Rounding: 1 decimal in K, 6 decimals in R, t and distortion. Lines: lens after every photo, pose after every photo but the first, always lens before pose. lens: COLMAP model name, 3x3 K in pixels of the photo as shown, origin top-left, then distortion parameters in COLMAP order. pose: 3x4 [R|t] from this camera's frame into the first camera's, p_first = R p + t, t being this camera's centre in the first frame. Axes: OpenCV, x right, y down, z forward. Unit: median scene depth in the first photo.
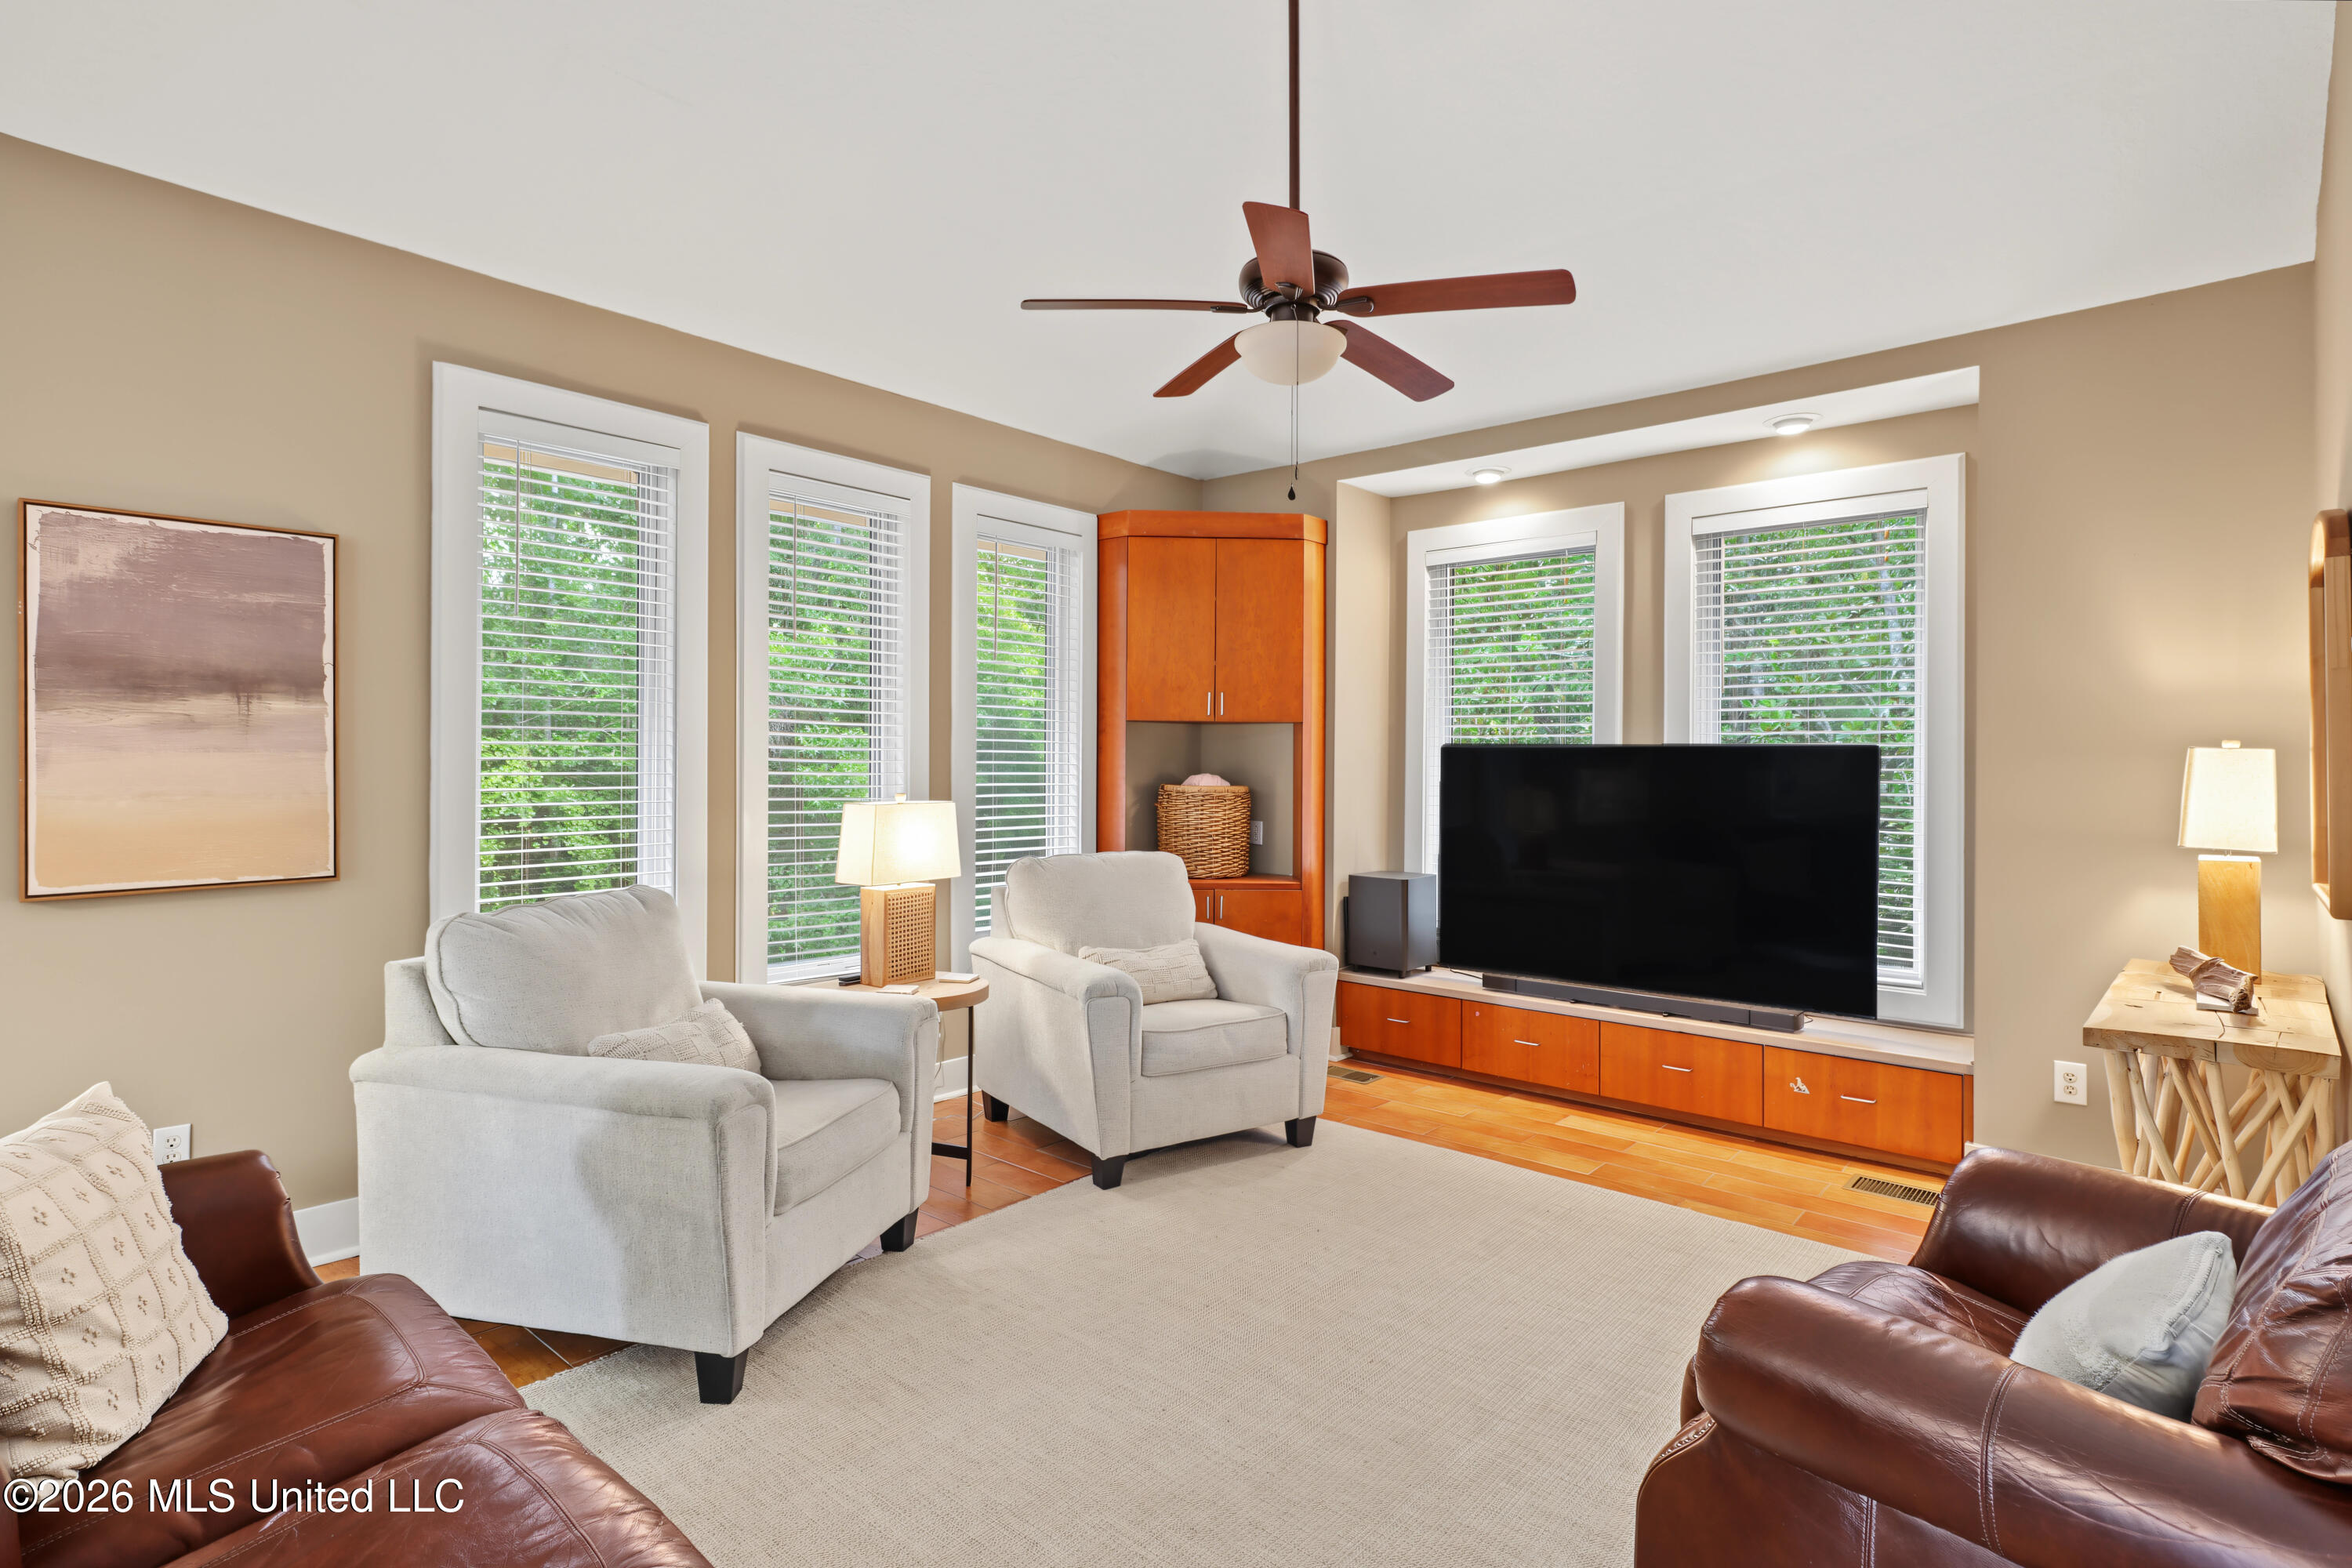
lens RADIAL K [[1194.8, 0, 1177.6], [0, 1194.8, 740.4], [0, 0, 1]] dist [0.013483, -0.002602]
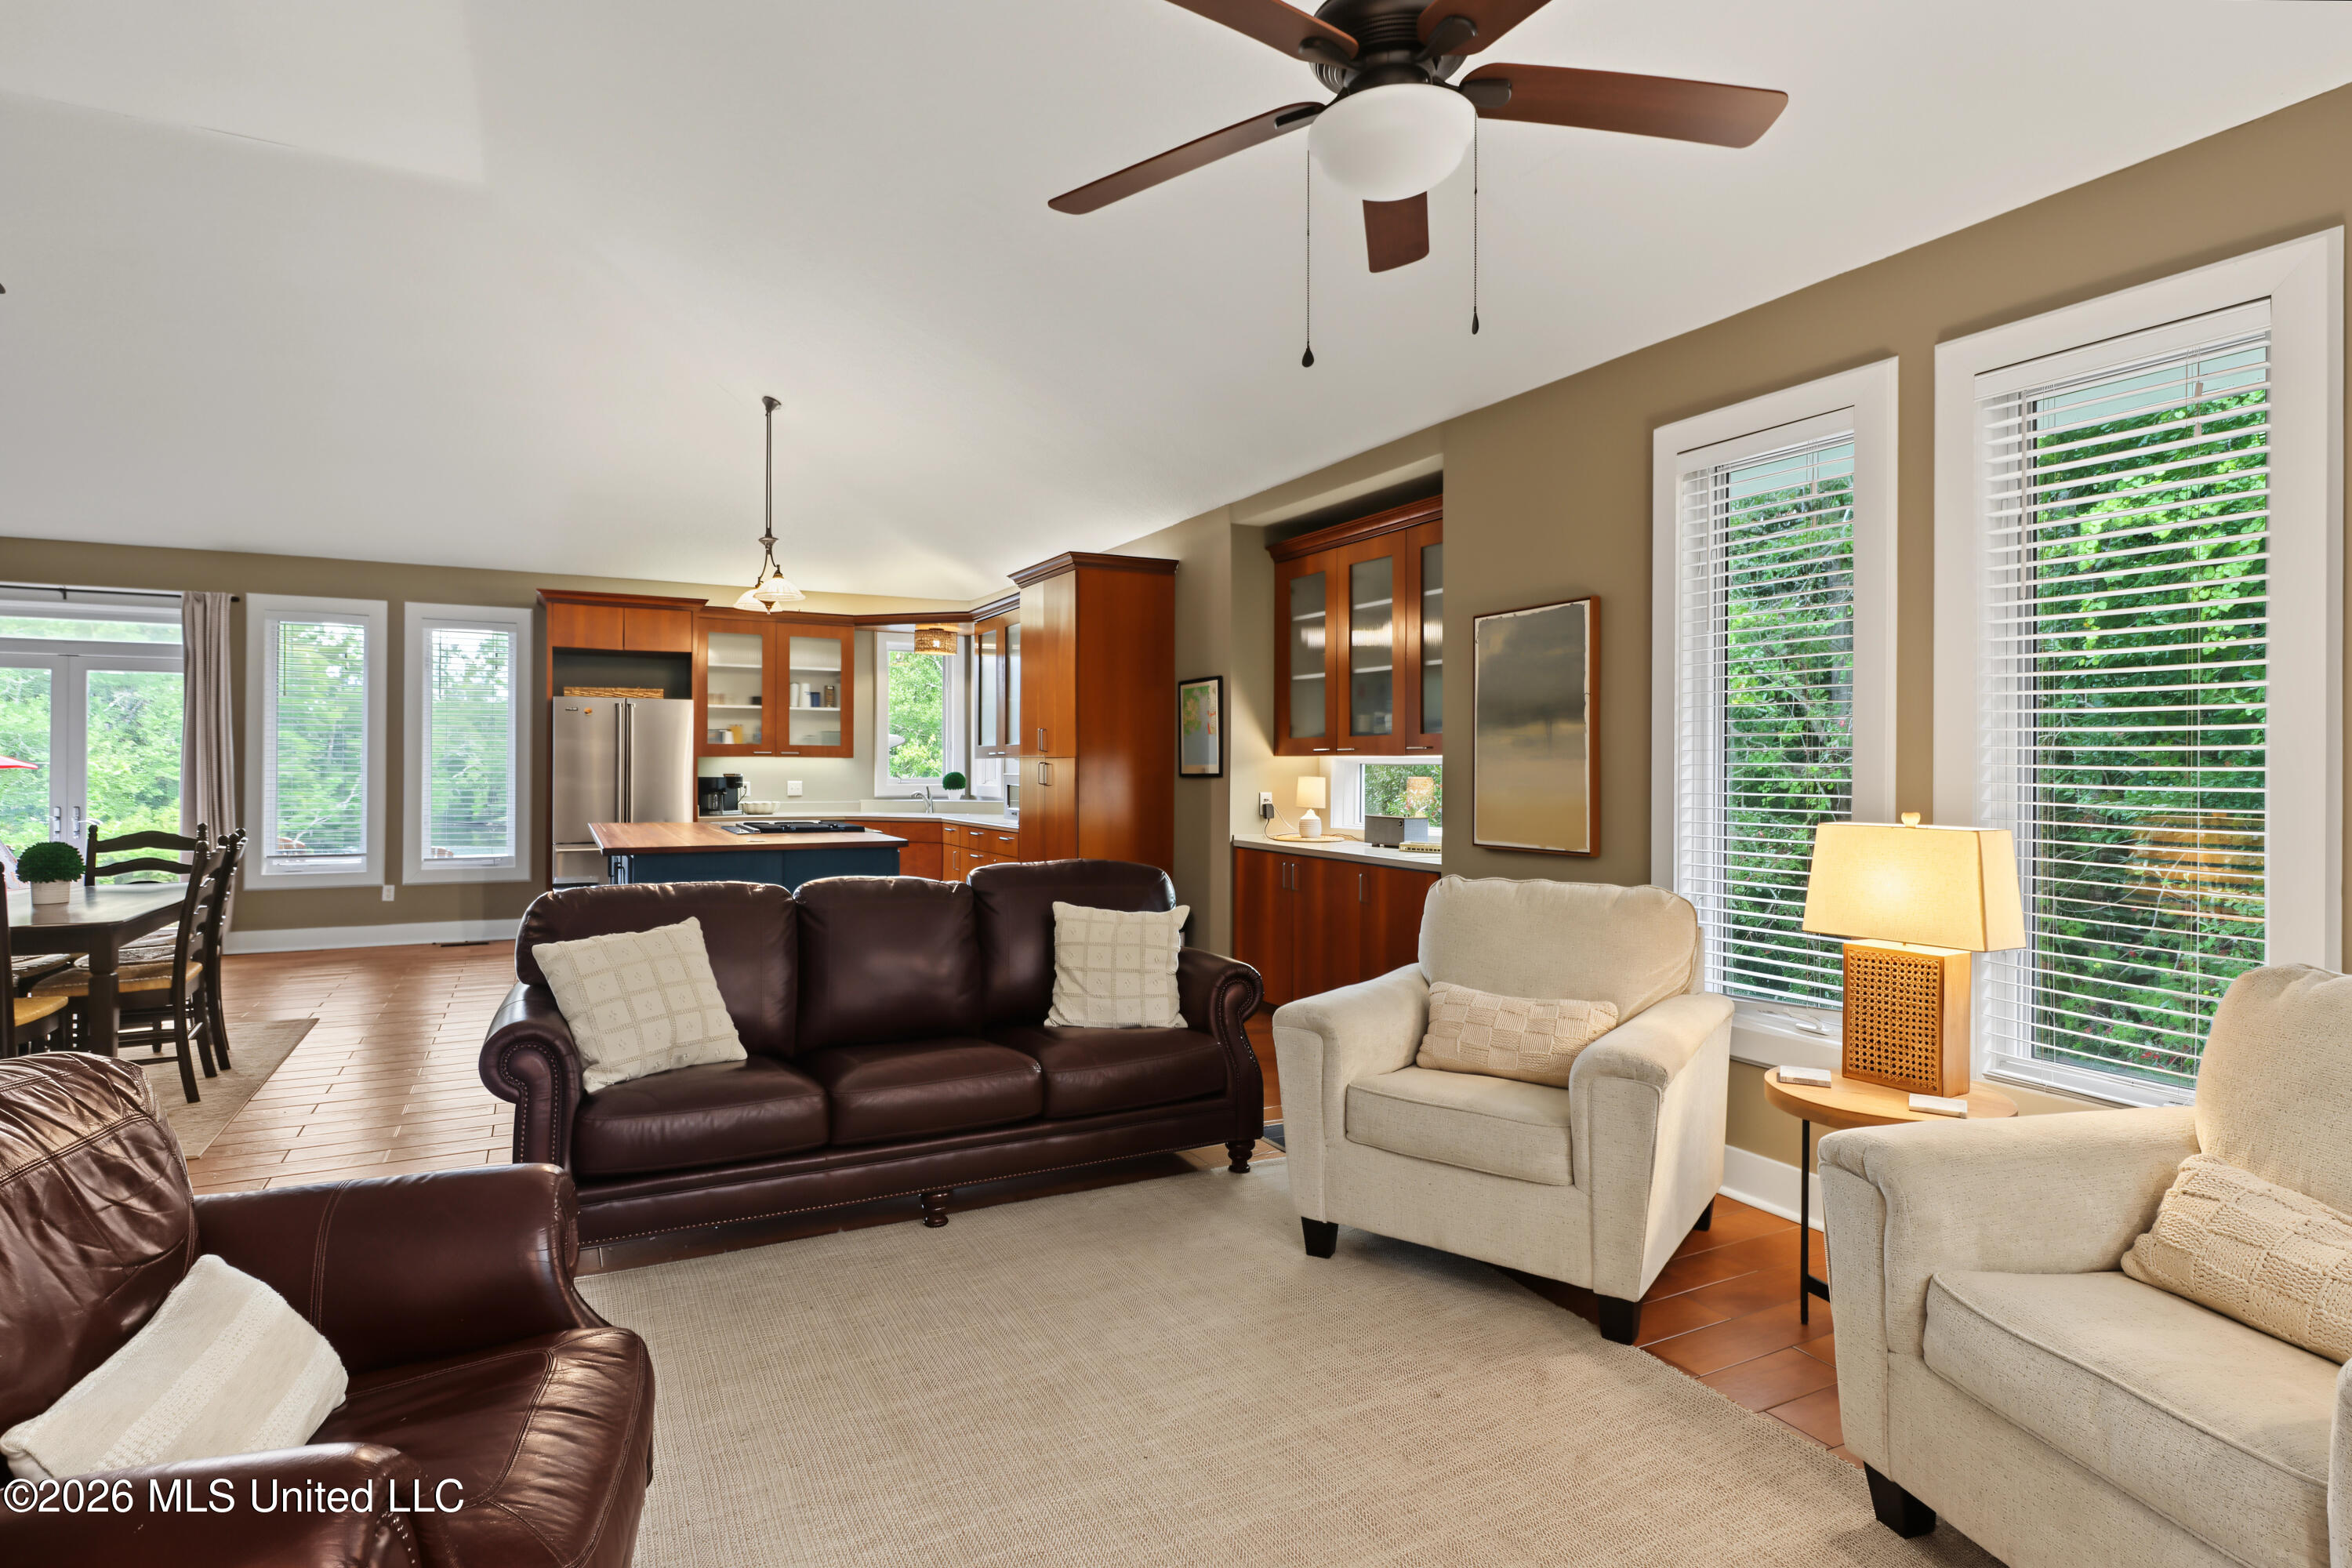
lens RADIAL K [[1194.8, 0, 1140.3], [0, 1194.8, 766.6], [0, 0, 1]] dist [0.013483, -0.002602]
pose [[-0.380597, 0.002385, -0.924738, 0.523247], [0.011682, 0.999929, -0.002229, 0.010045], [0.924667, -0.011651, -0.380598, 0.770876]]
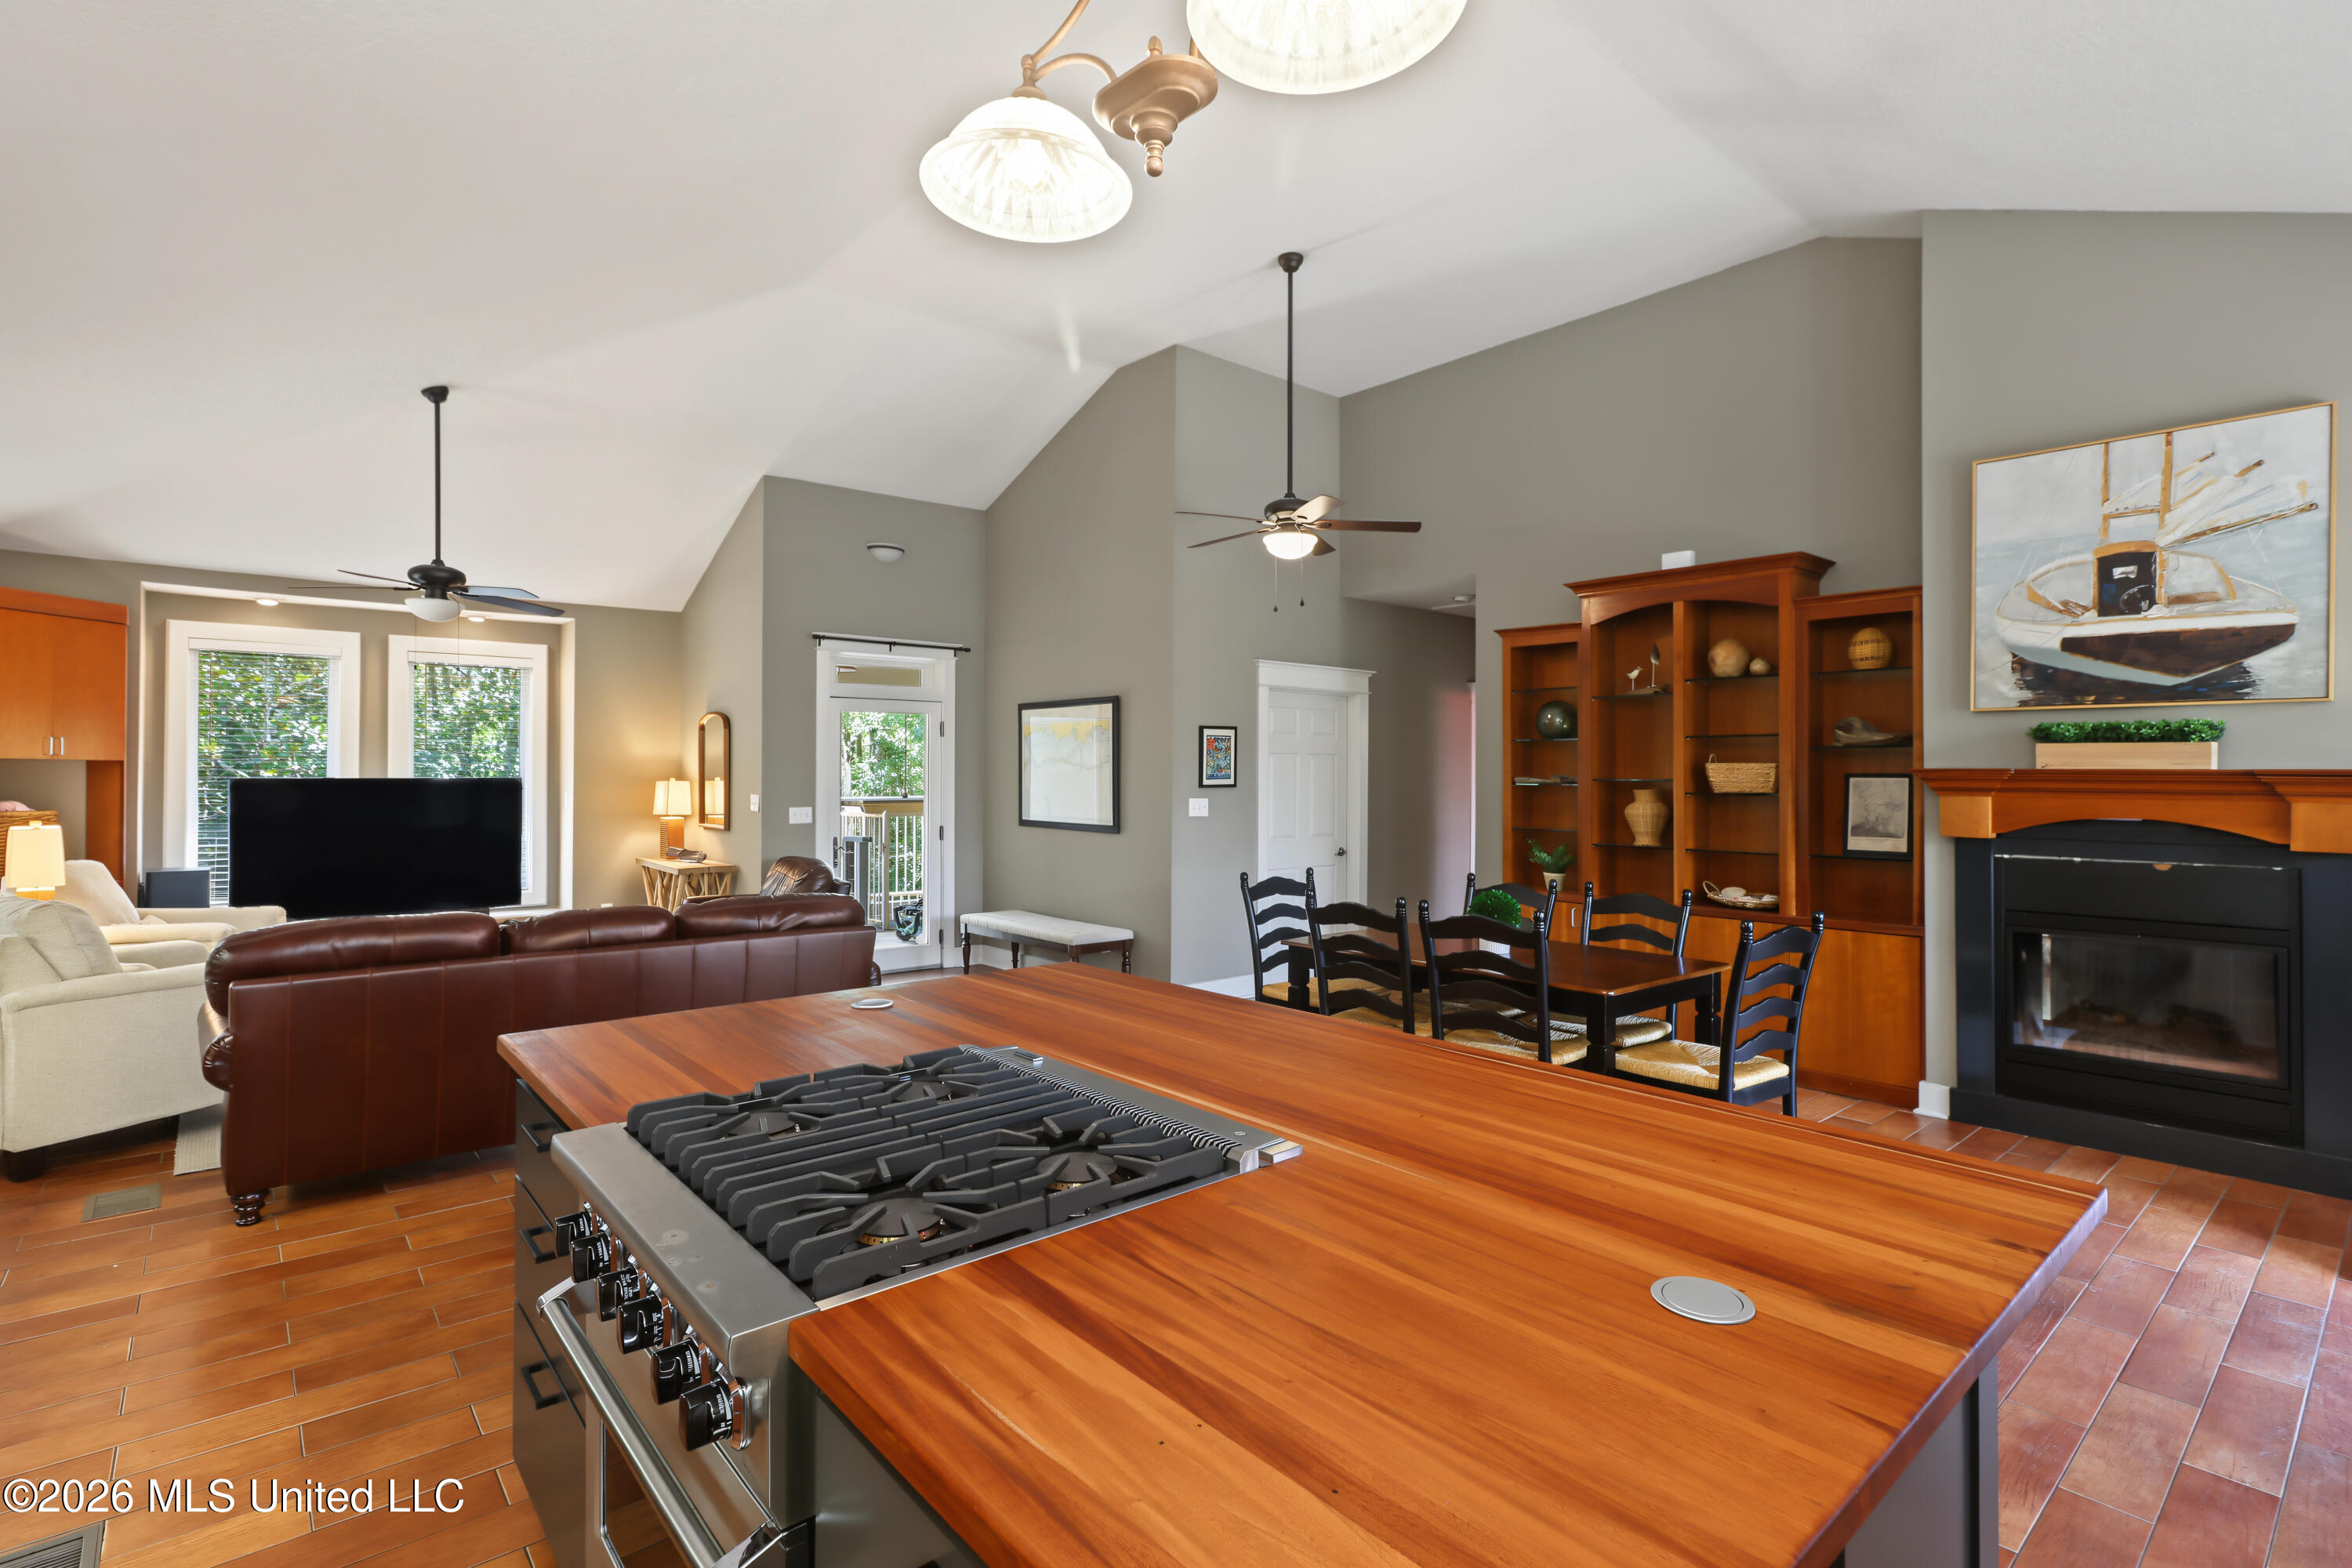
lens RADIAL K [[1119.3, 0, 1160.4], [0, 1119.3, 771.3], [0, 0, 1]] dist [-0.004262, 0.005441]
pose [[0.161580, -0.002326, 0.986857, -1.184618], [-0.017447, 0.999834, 0.005214, -0.037948], [-0.986705, -0.018060, 0.161512, -0.445163]]
